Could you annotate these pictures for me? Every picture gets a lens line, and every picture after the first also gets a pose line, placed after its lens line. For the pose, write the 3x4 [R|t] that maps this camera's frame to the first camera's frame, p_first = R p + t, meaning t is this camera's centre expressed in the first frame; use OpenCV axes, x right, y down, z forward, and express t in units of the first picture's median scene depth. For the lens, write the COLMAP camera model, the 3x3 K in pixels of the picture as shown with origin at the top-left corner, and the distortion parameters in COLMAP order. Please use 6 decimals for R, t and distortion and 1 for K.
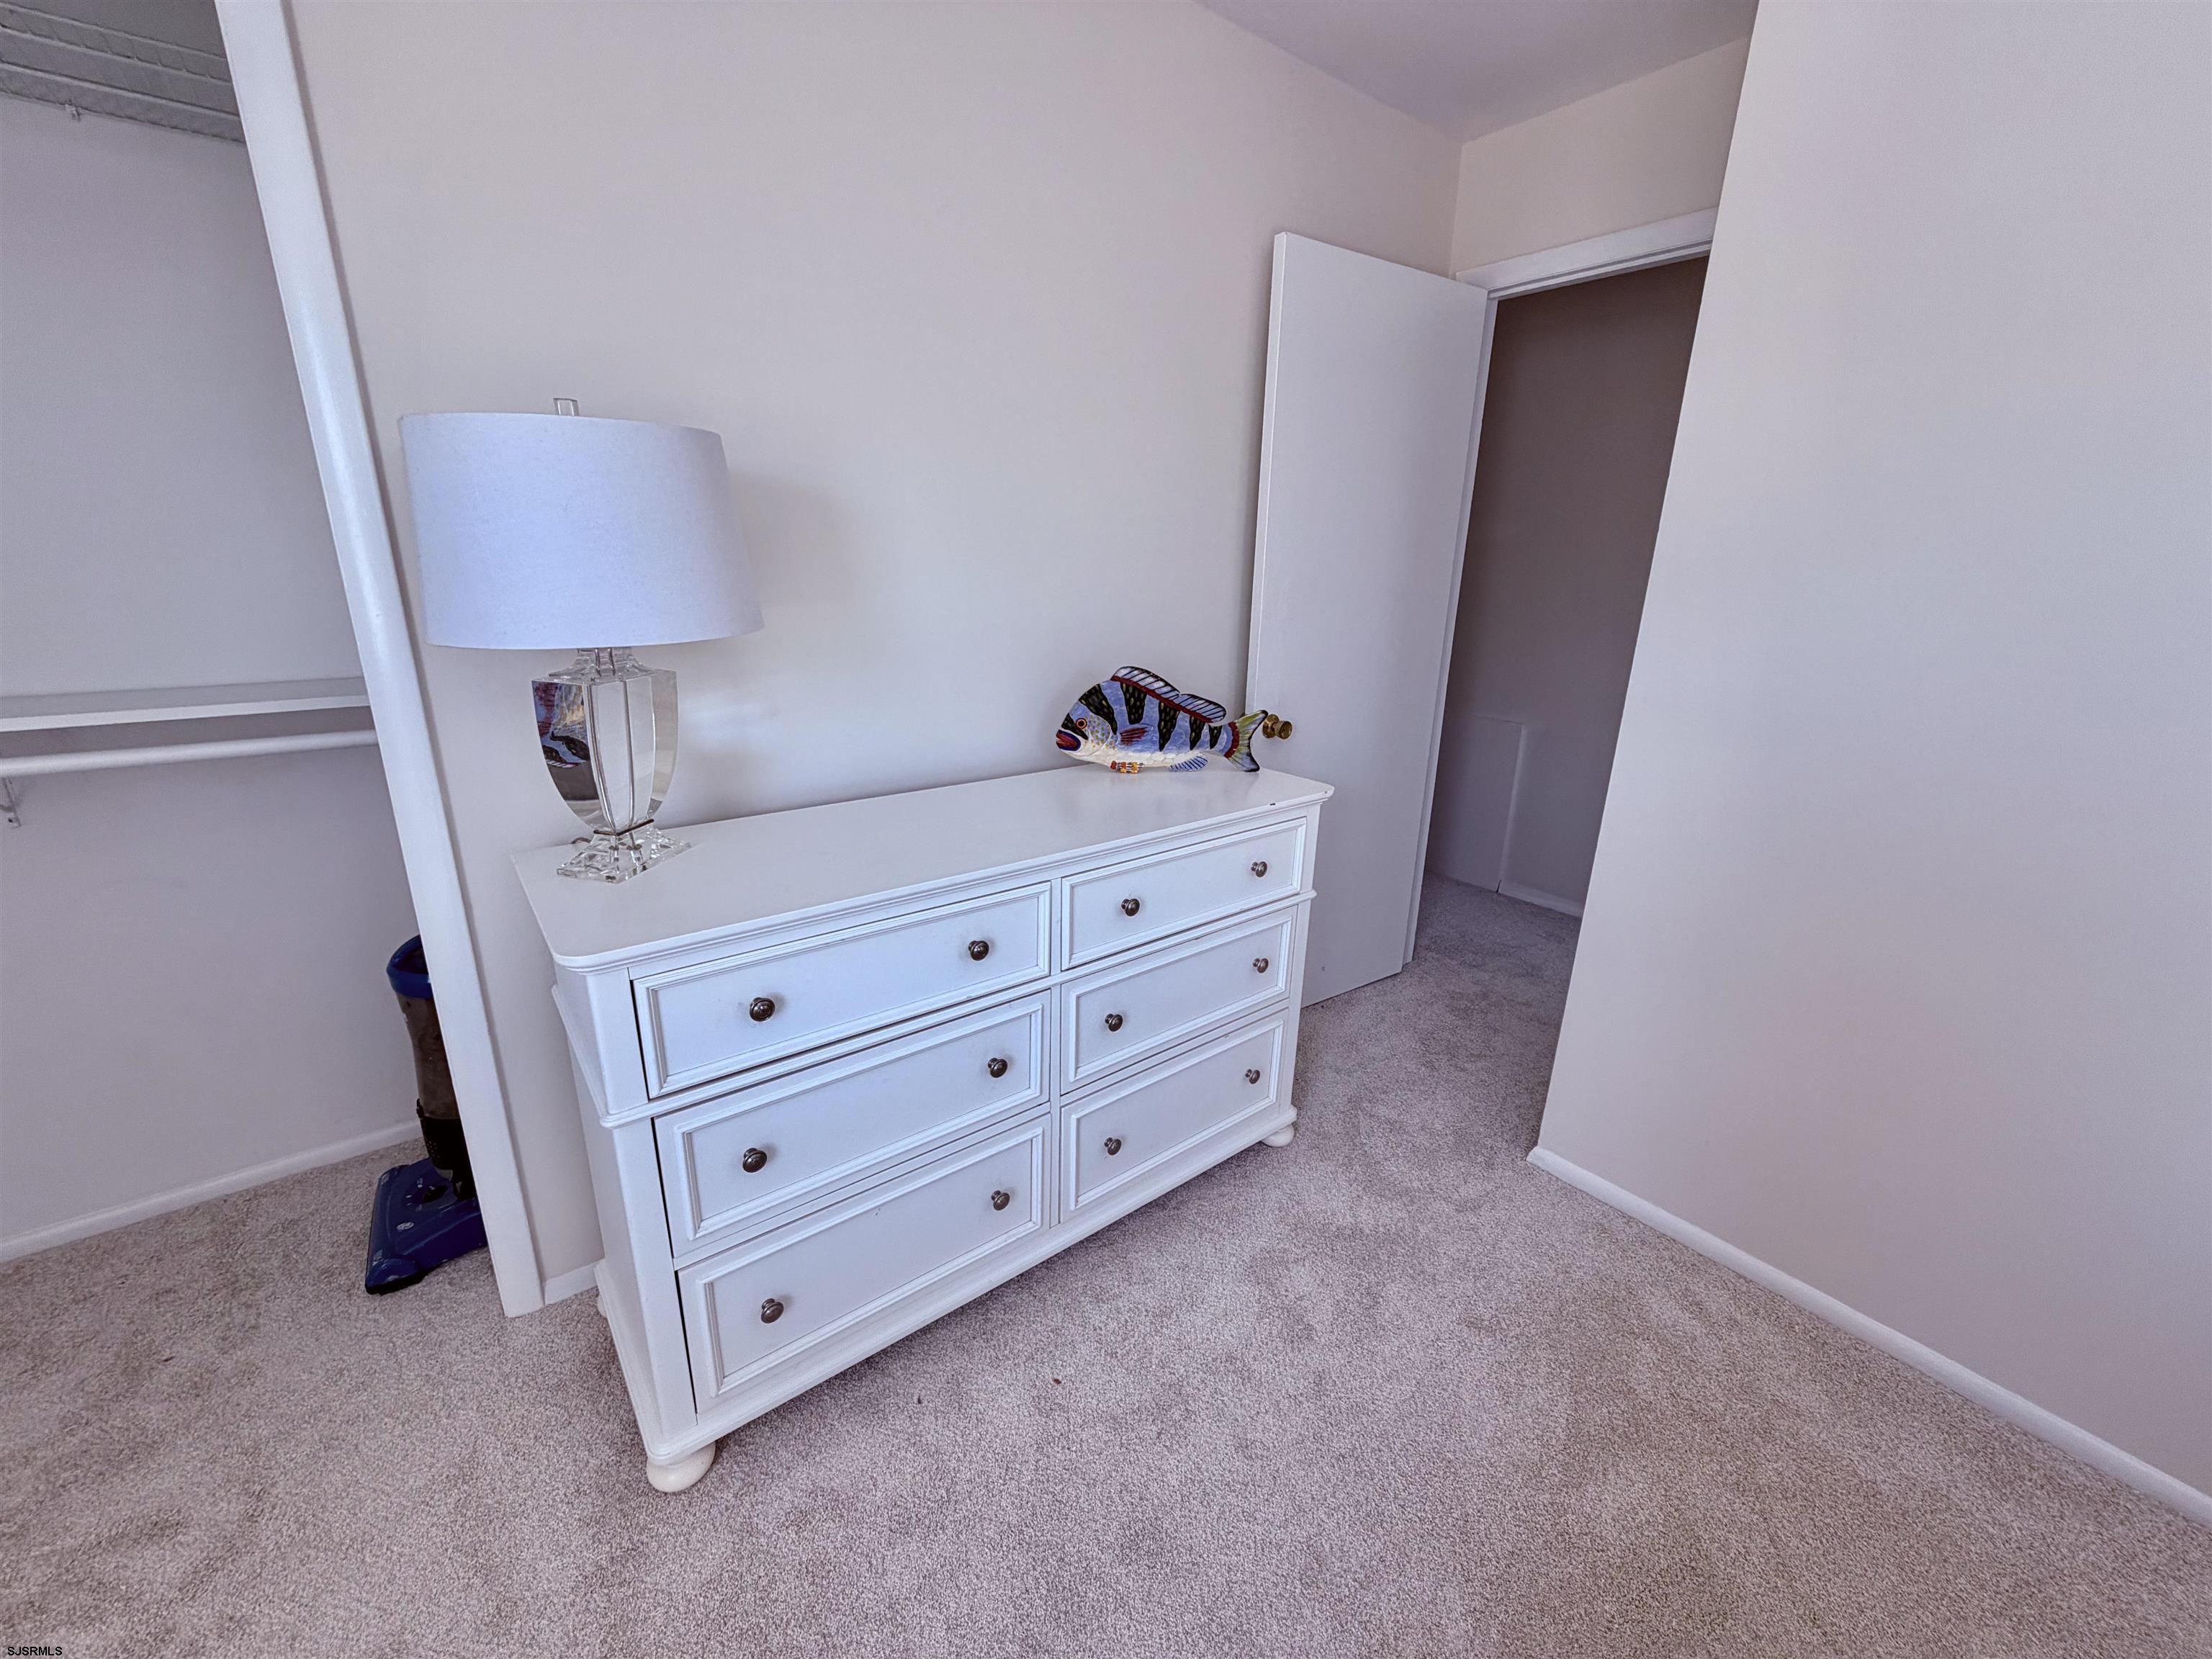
lens RADIAL K [[887.1, 0, 1107.7], [0, 887.1, 830.2], [0, 0, 1]] dist [-0.002297, -0.000113]
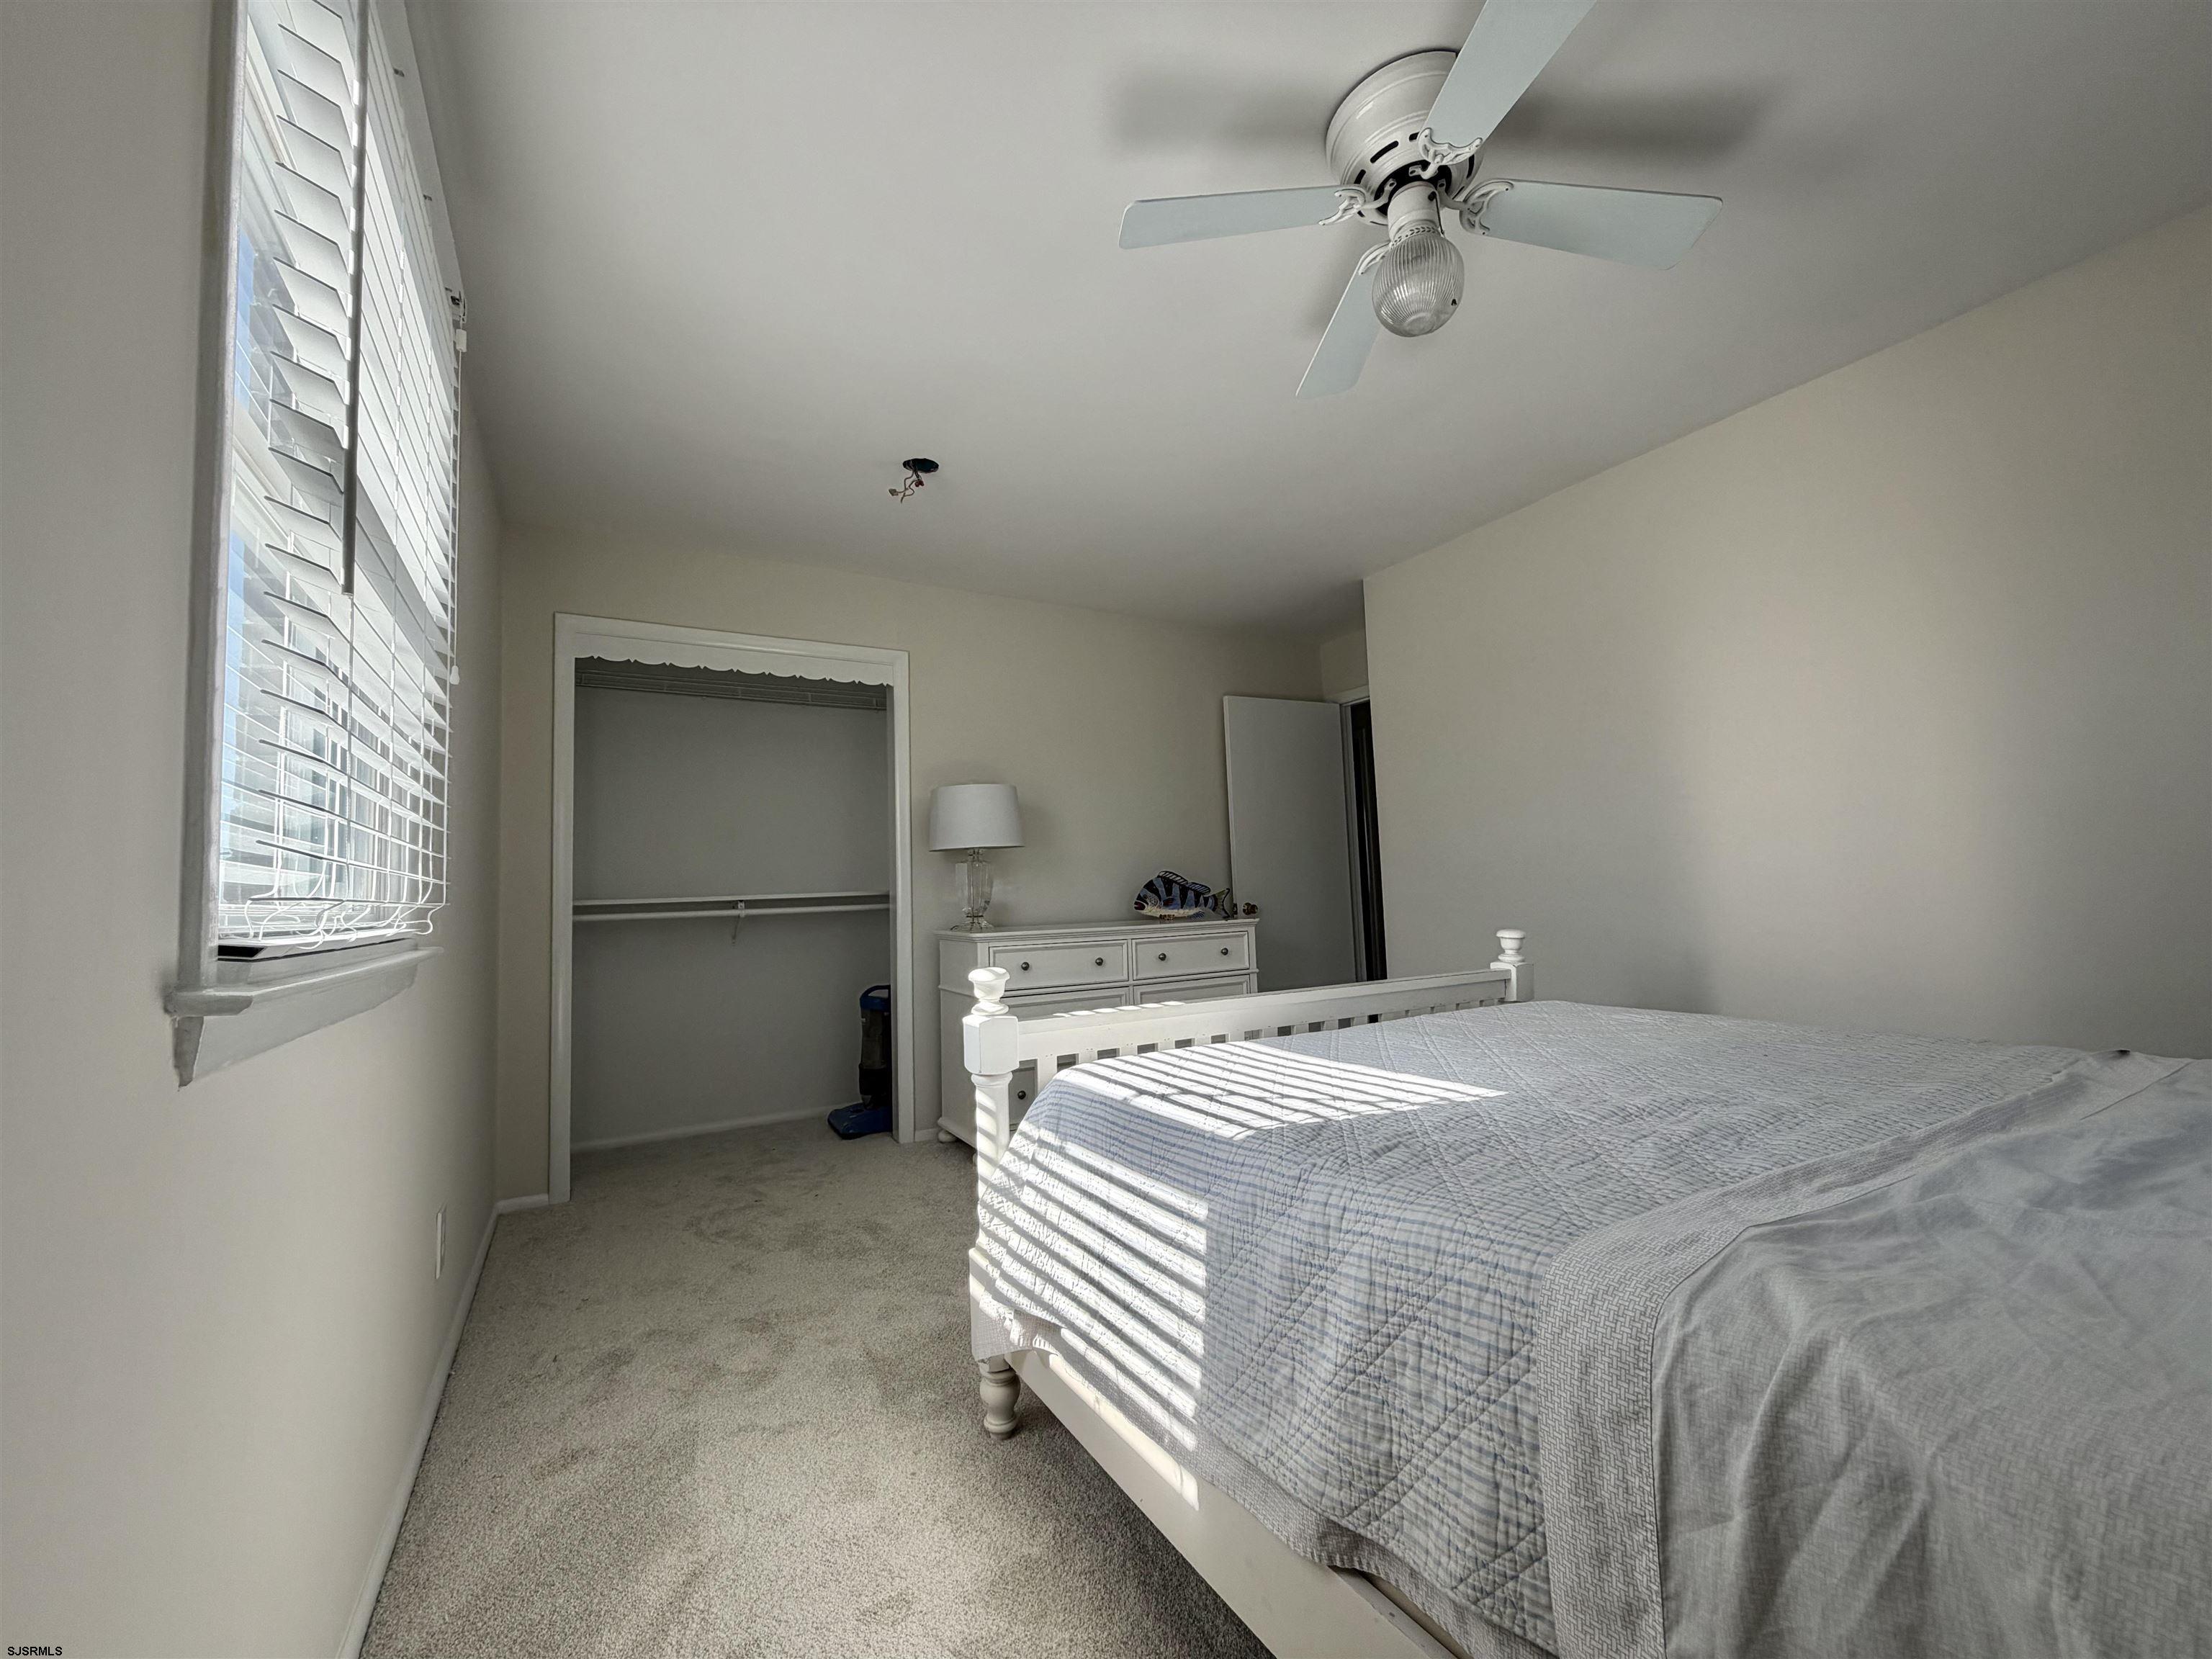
lens RADIAL K [[887.1, 0, 1107.7], [0, 887.1, 830.2], [0, 0, 1]] dist [-0.002297, -0.000113]
pose [[0.989134, -0.063651, -0.132524, 0.184377], [0.010992, 0.930915, -0.365071, 0.537743], [0.146605, 0.359647, 0.921499, -1.139262]]
